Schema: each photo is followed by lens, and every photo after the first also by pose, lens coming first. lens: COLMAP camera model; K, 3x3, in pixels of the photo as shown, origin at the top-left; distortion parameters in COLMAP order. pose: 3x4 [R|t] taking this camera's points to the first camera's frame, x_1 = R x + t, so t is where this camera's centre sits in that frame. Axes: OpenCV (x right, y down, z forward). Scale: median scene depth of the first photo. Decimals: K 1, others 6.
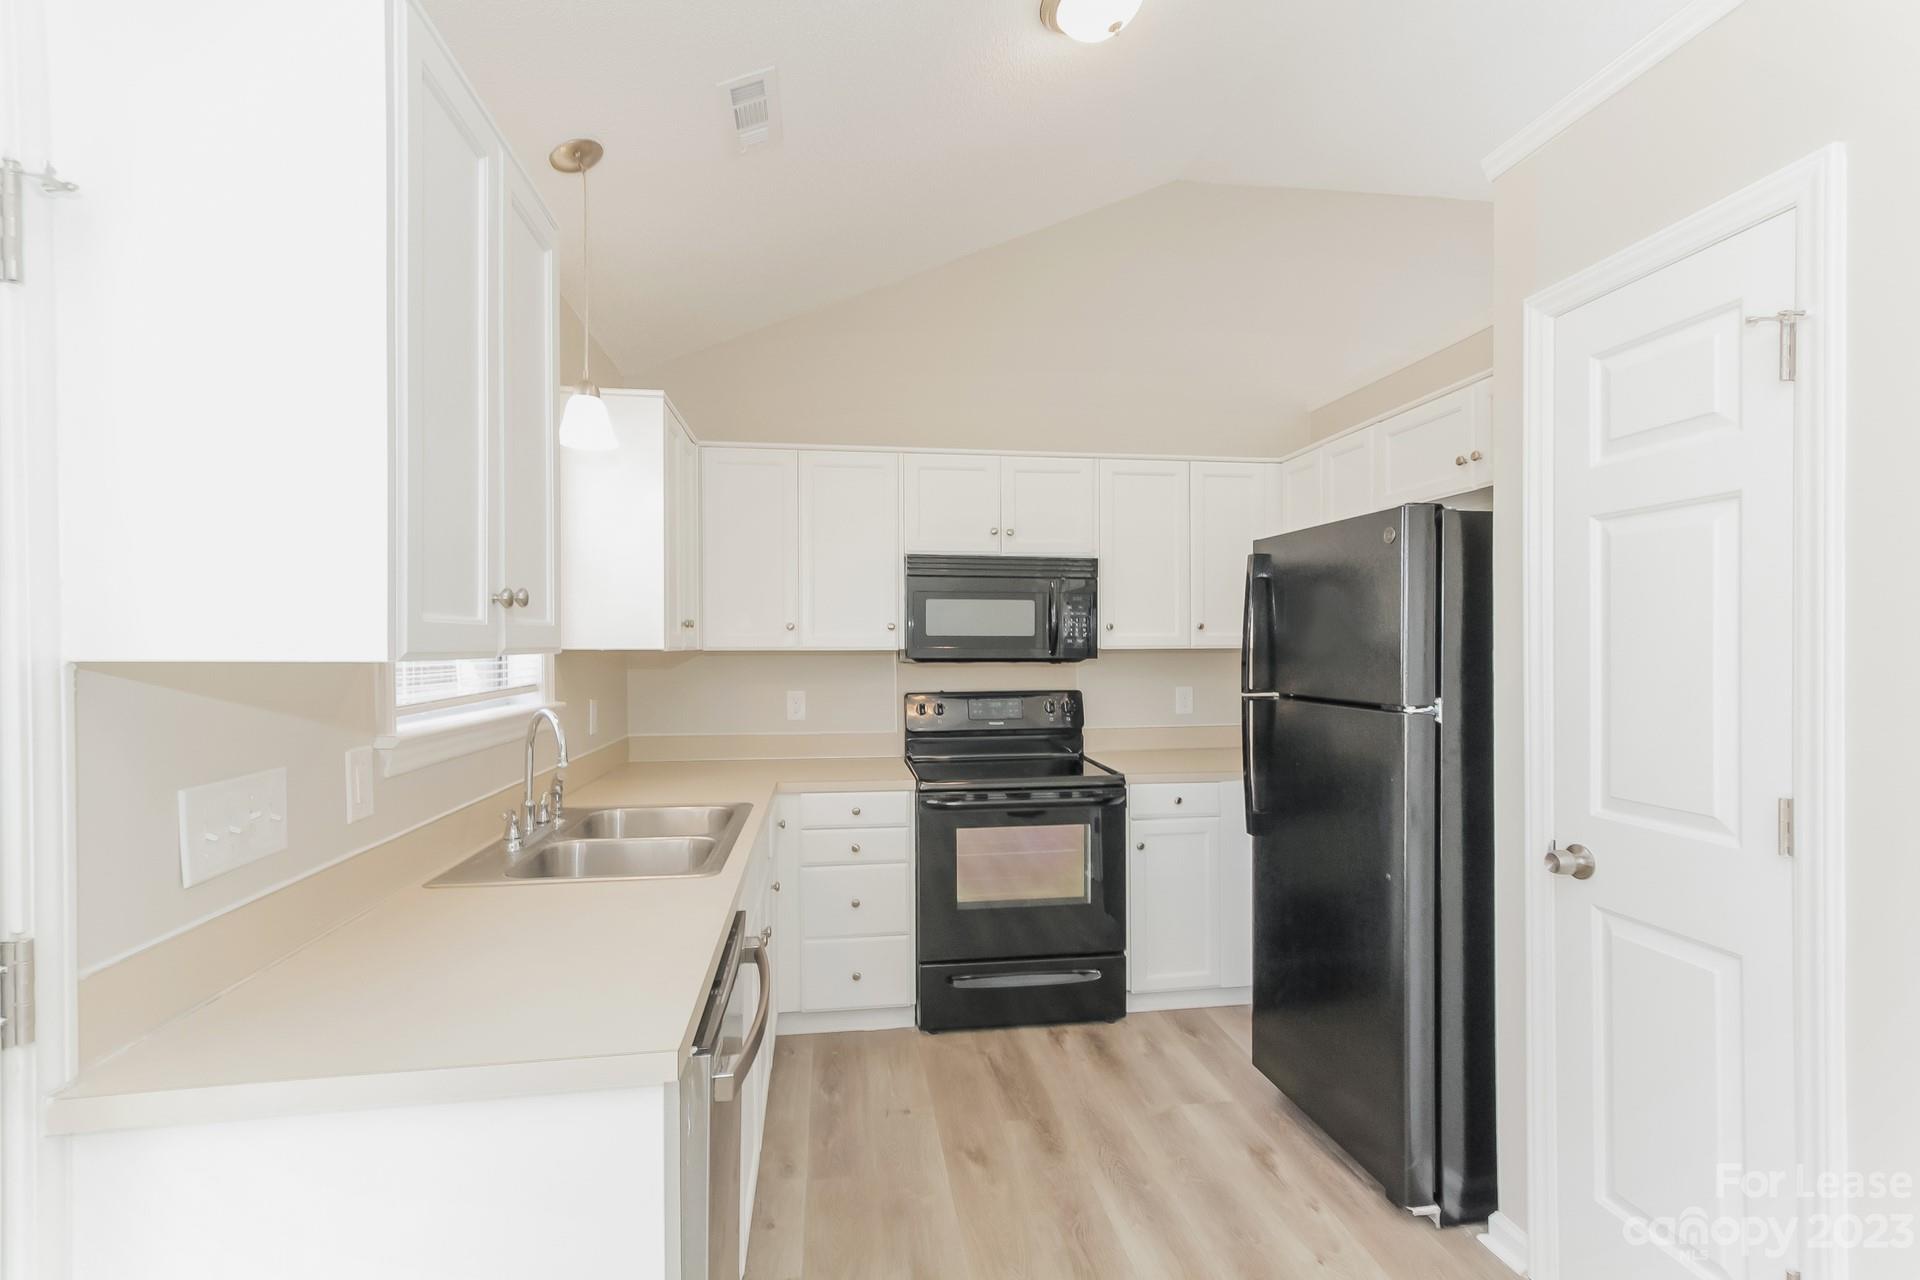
lens RADIAL K [[864.0, 0, 953.3], [0, 864.0, 649.3], [0, 0, 1]] dist [0.002318, 0.000111]
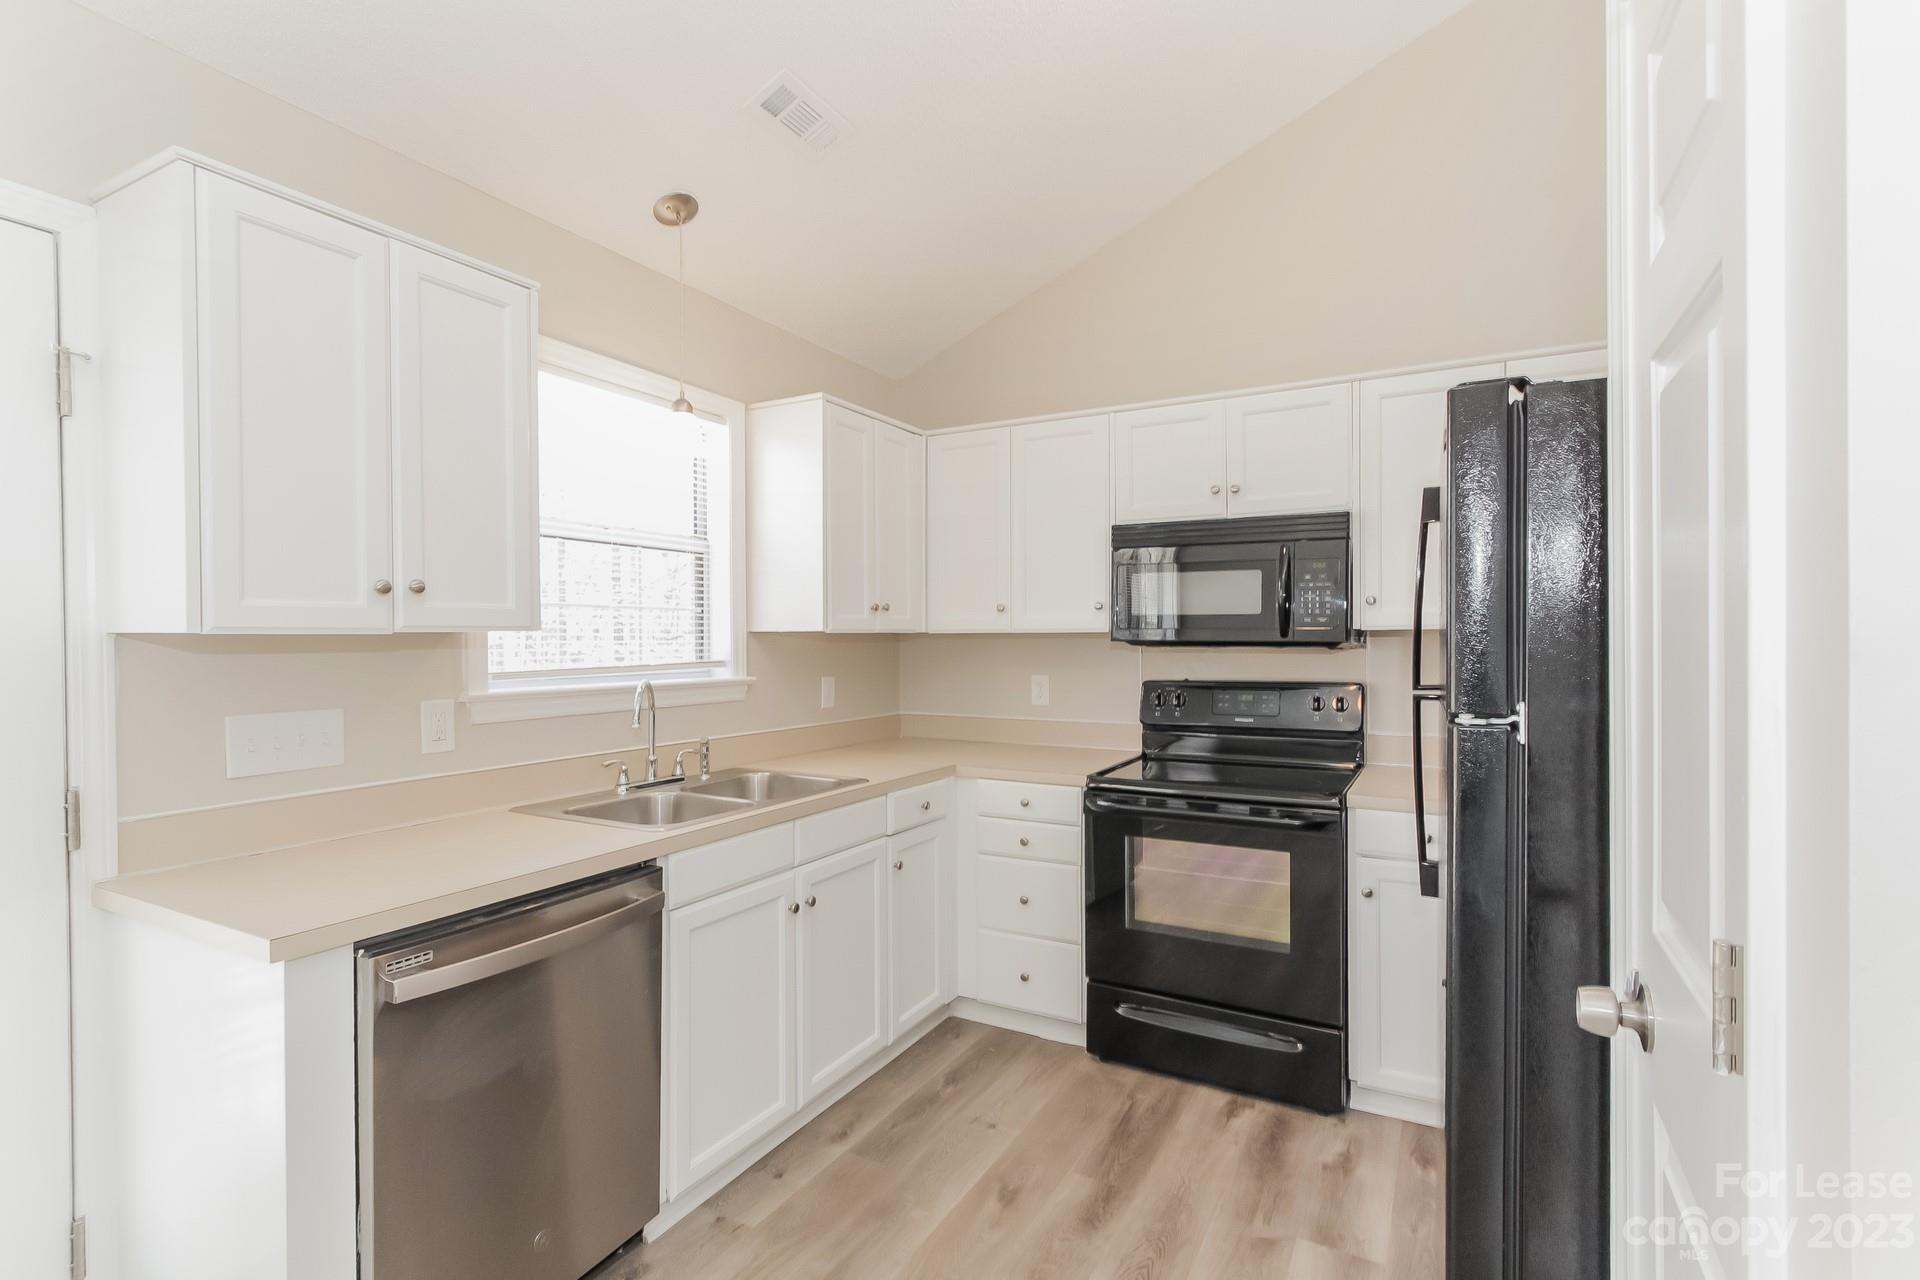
lens RADIAL K [[891.3, 0, 955.4], [0, 891.3, 647.5], [0, 0, 1]] dist [0.008739, 0.000753]
pose [[0.800566, 0.005868, -0.599216, 0.404760], [0.000711, 0.999942, 0.010743, 0.007314], [0.599244, -0.009027, 0.800515, 0.174579]]
